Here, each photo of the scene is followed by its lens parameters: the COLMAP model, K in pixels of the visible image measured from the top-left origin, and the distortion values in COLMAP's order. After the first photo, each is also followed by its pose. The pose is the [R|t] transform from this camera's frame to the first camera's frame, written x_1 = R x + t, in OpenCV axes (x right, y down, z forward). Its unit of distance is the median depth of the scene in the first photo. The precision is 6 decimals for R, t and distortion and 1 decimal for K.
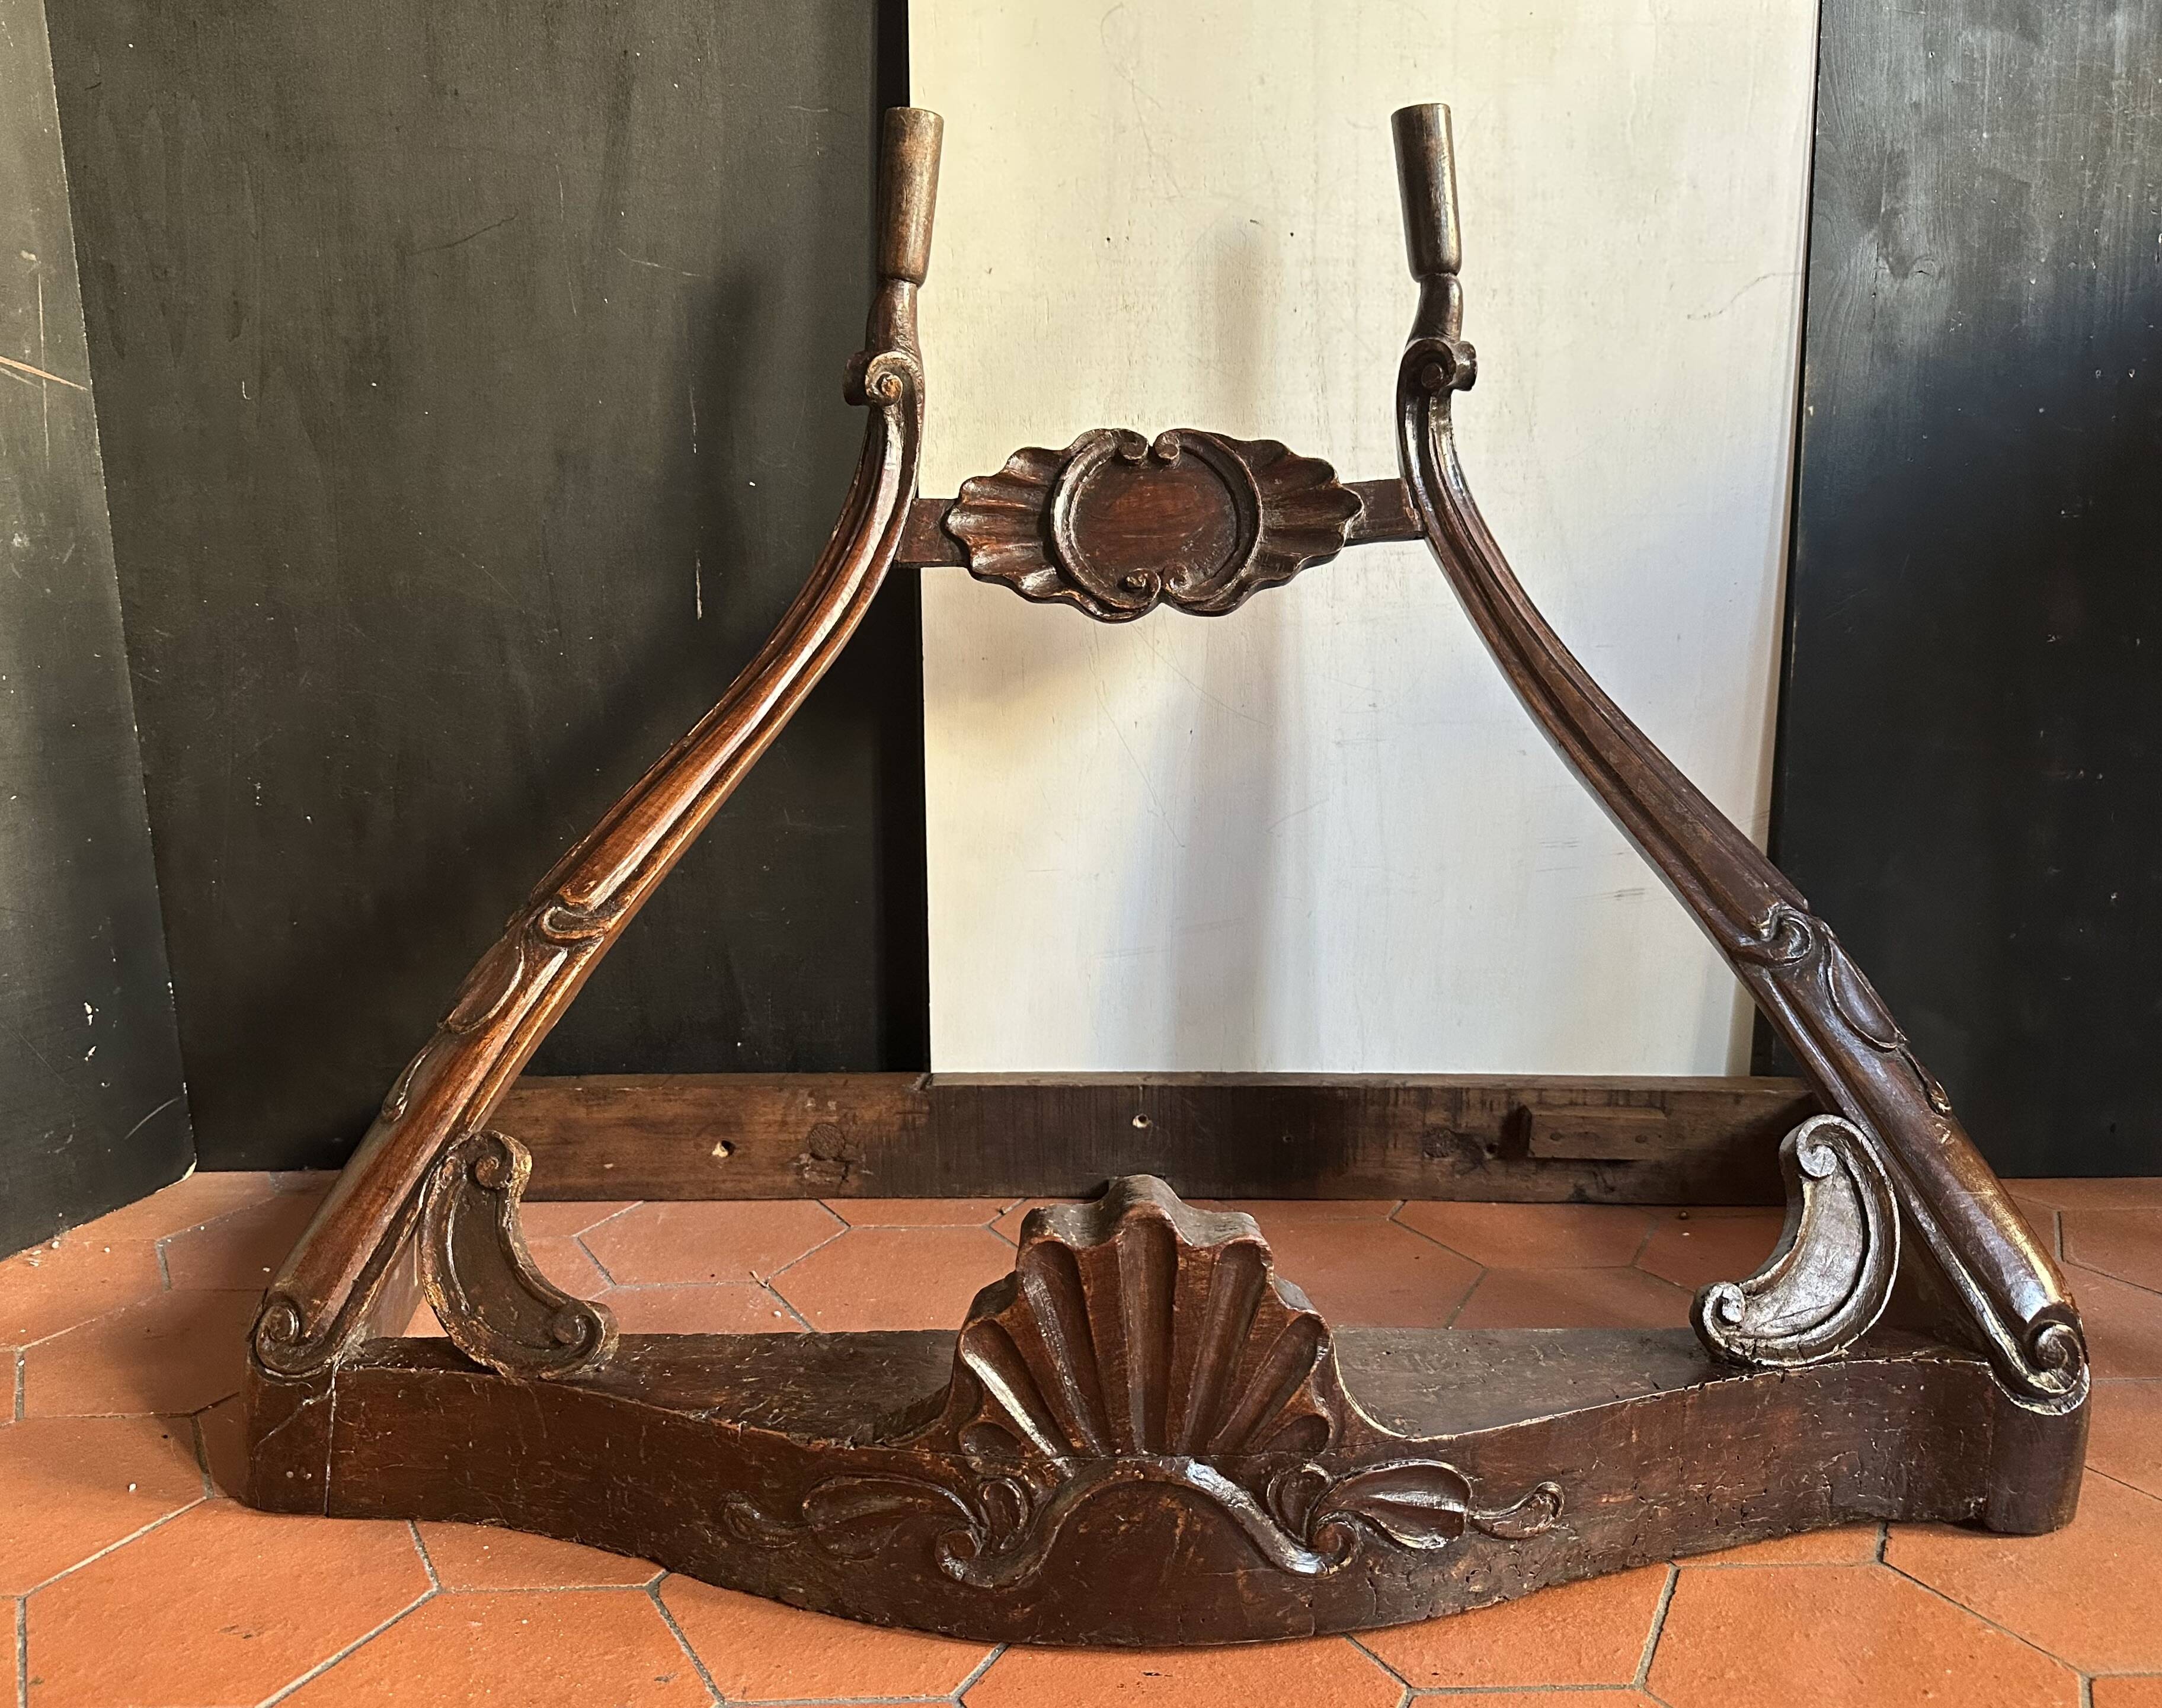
lens RADIAL K [[1701.6, 0, 1078.8], [0, 1701.6, 861.2], [0, 0, 1]] dist [0.036771, -0.055208]
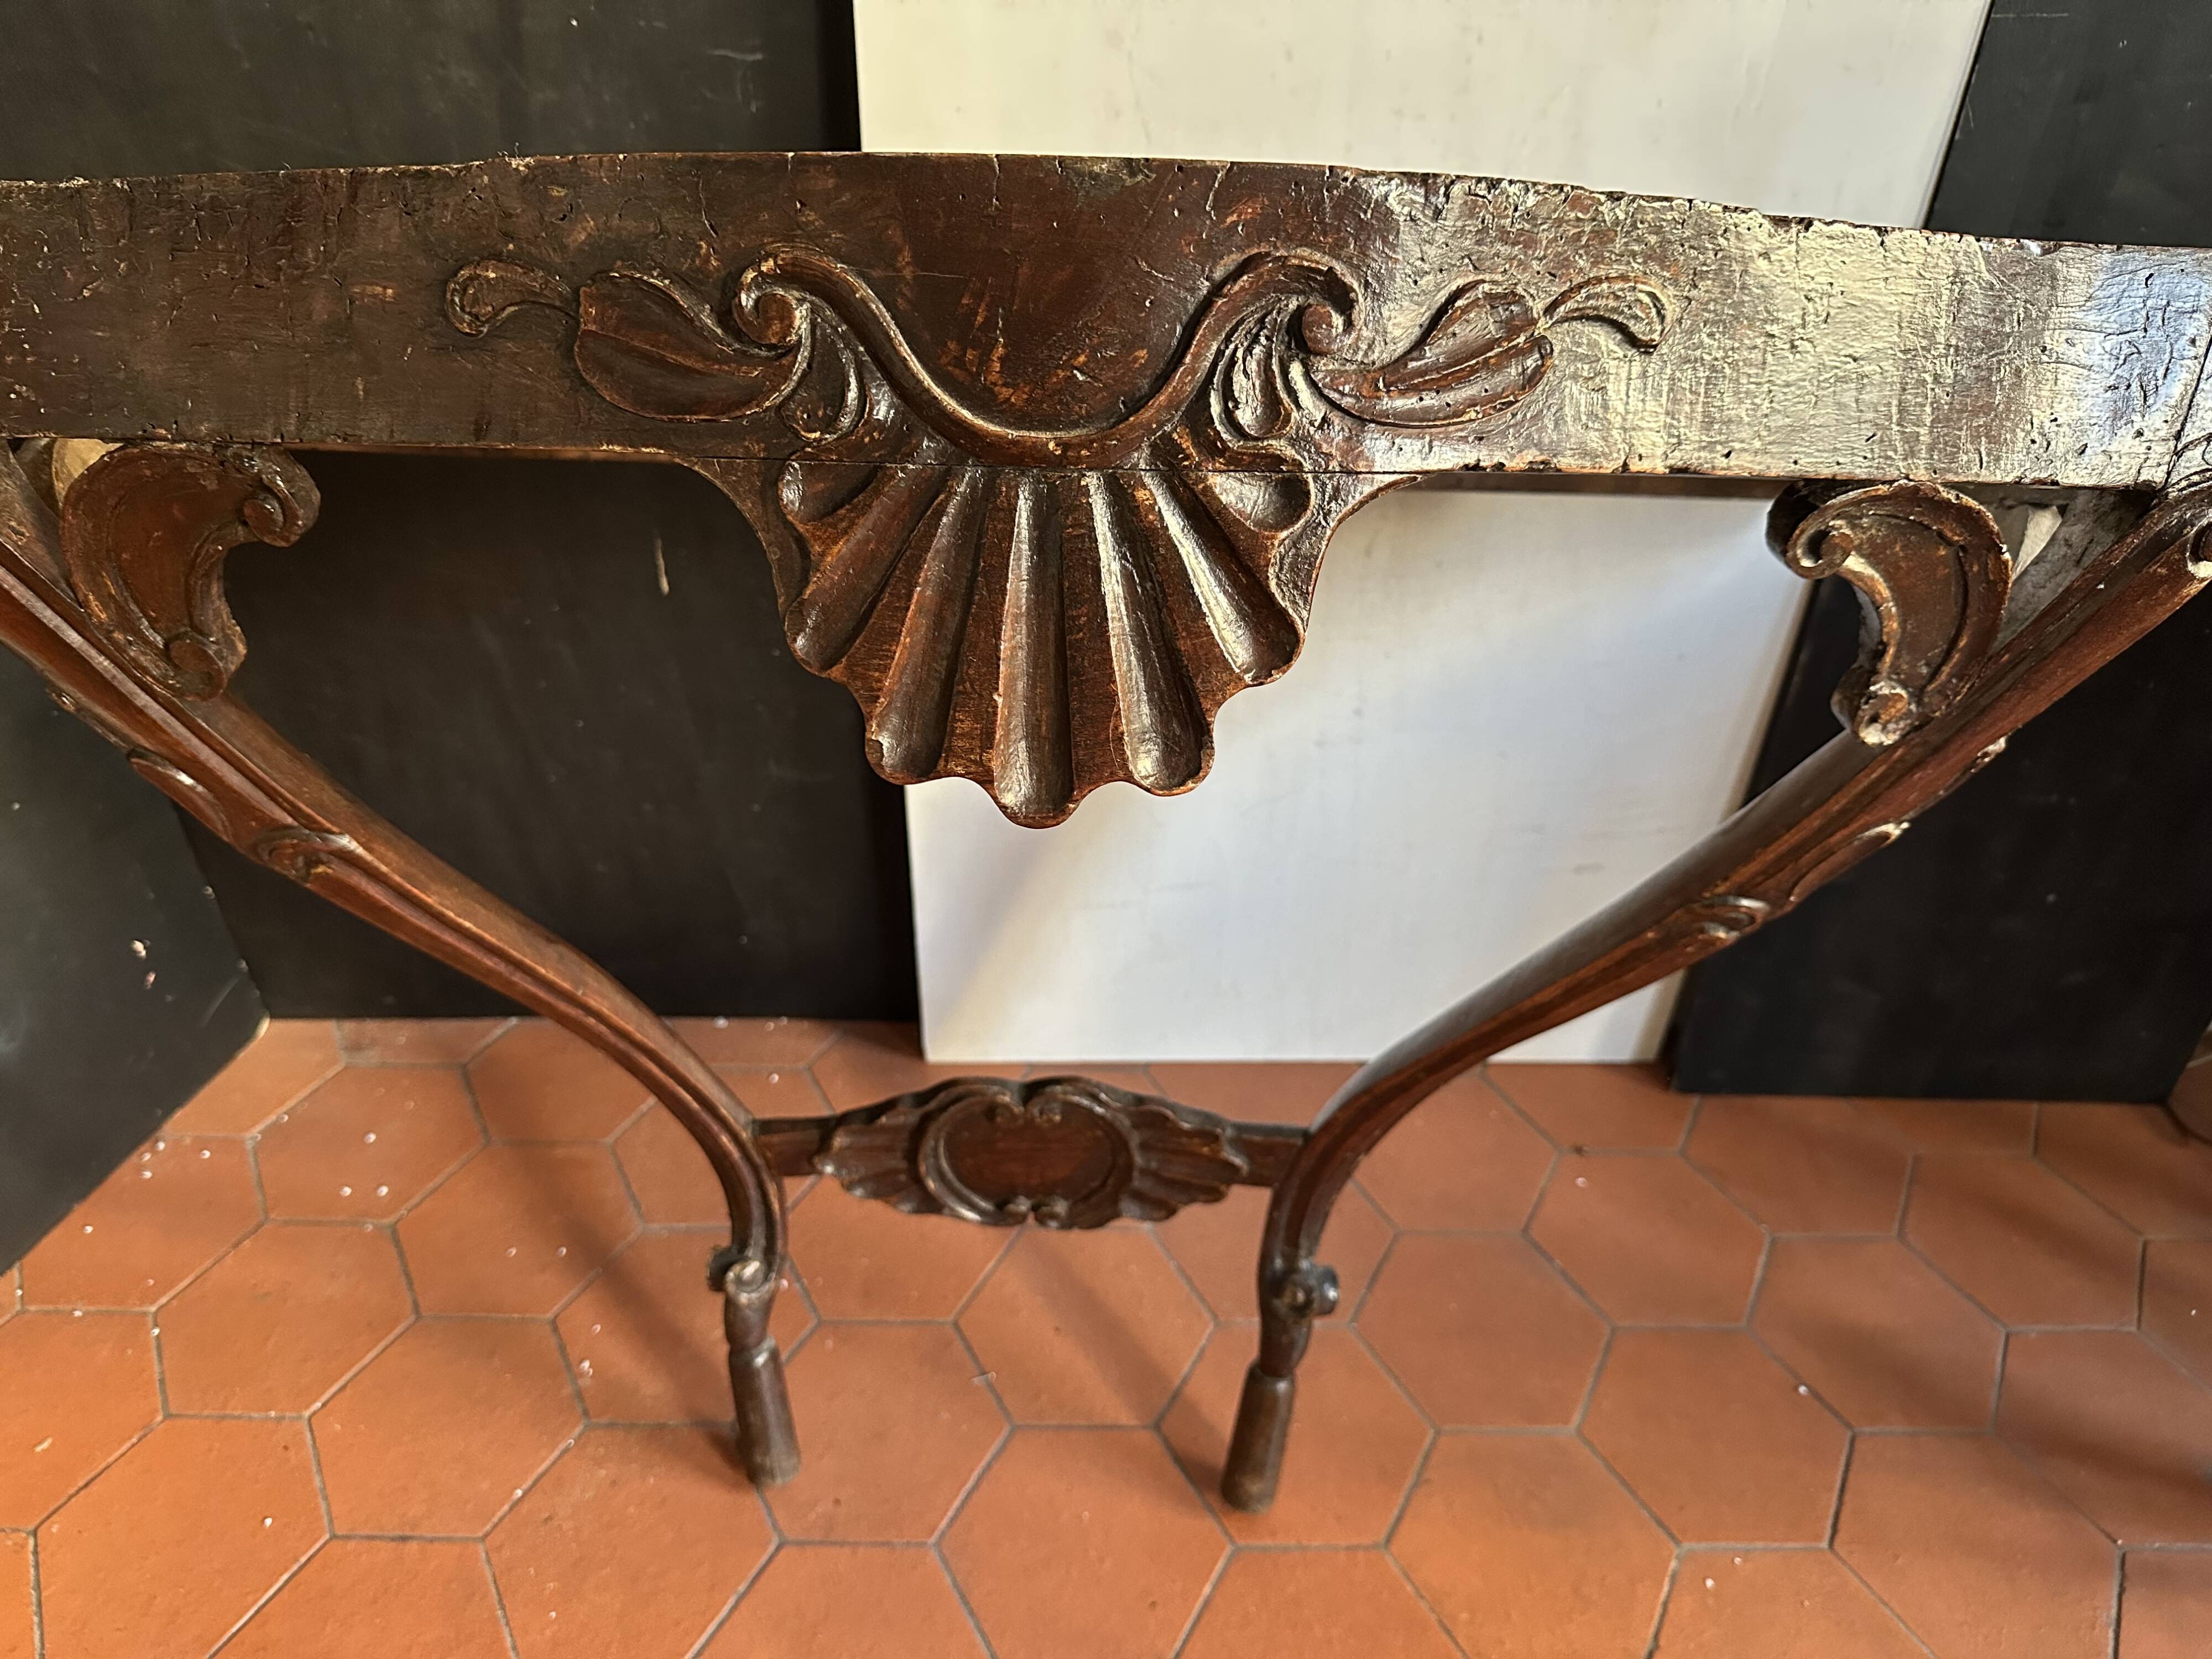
lens RADIAL K [[1594.1, 0, 1101.5], [0, 1594.1, 838.0], [0, 0, 1]] dist [0.028087, -0.059802]
pose [[0.999423, 0.033496, -0.005548, 0.034355], [-0.027261, 0.889073, 0.456953, -0.467387], [0.020239, -0.456538, 0.889473, 0.150845]]
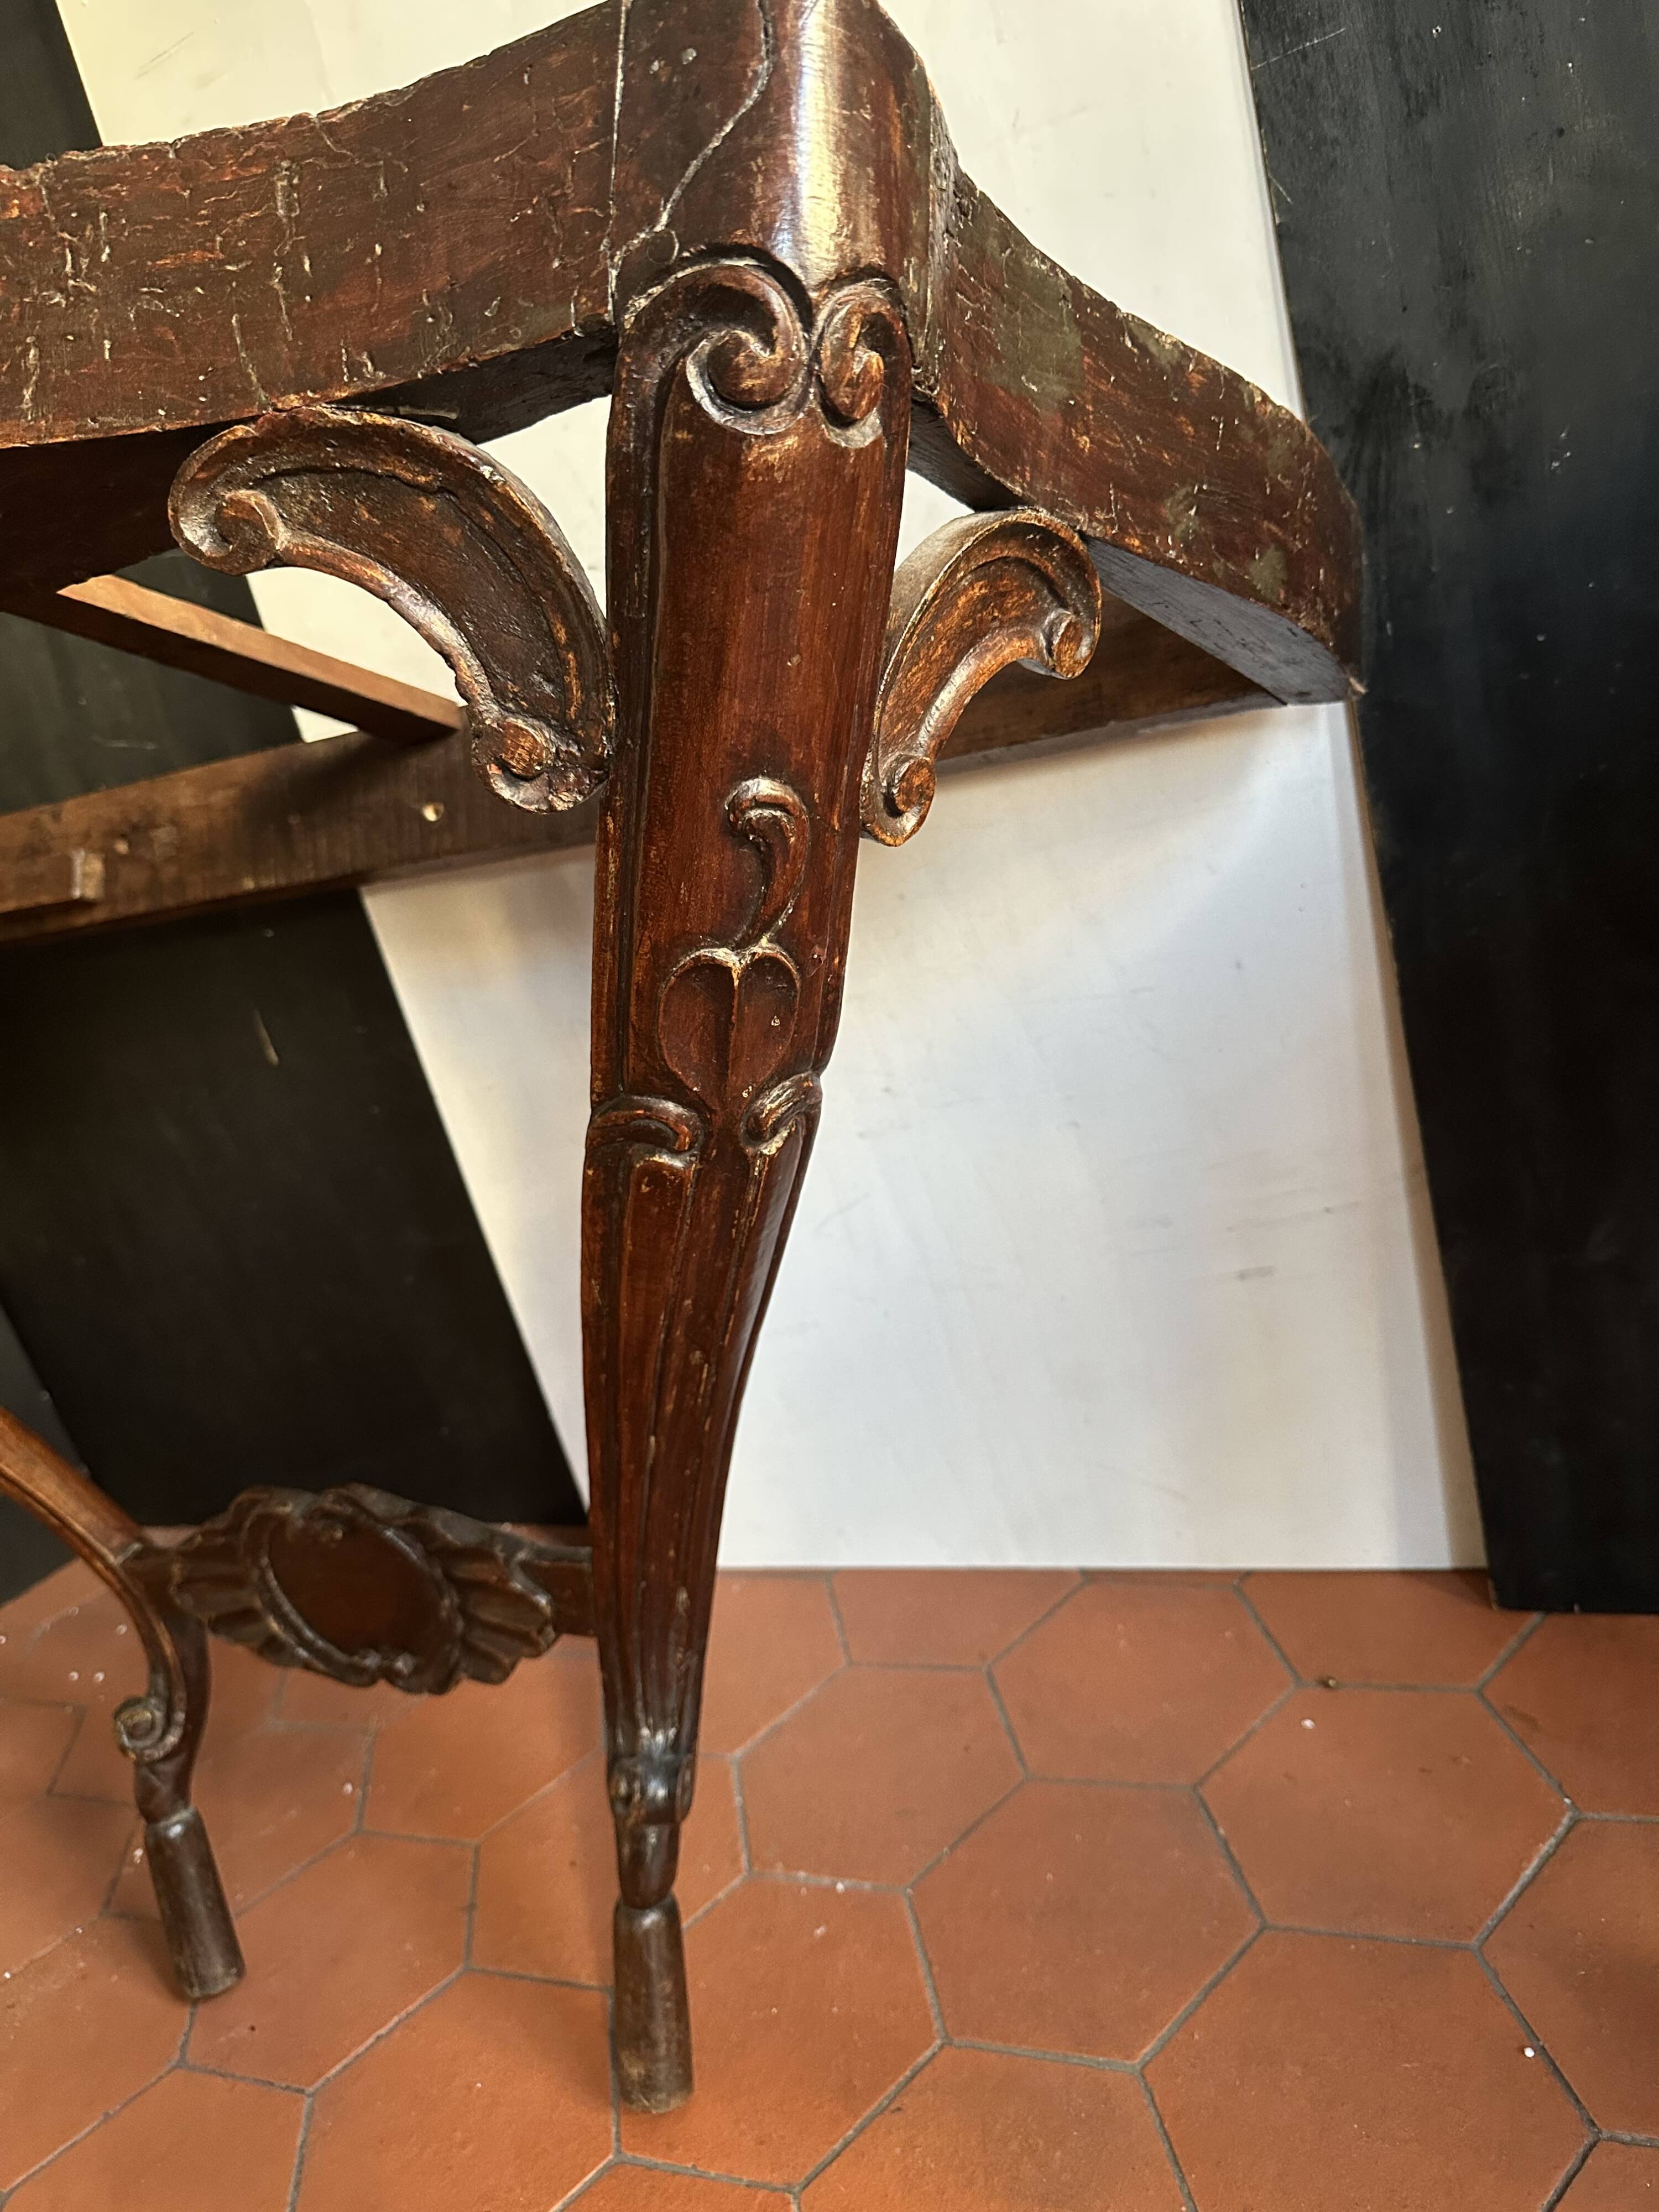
lens RADIAL K [[1602.9, 0, 829.1], [0, 1602.9, 1094.8], [0, 0, 1]] dist [-0.011785, -0.004459]
pose [[0.890069, -0.094346, -0.445955, 0.520793], [0.190573, 0.965759, 0.176043, -0.243983], [0.414076, -0.241678, 0.877572, 0.321302]]
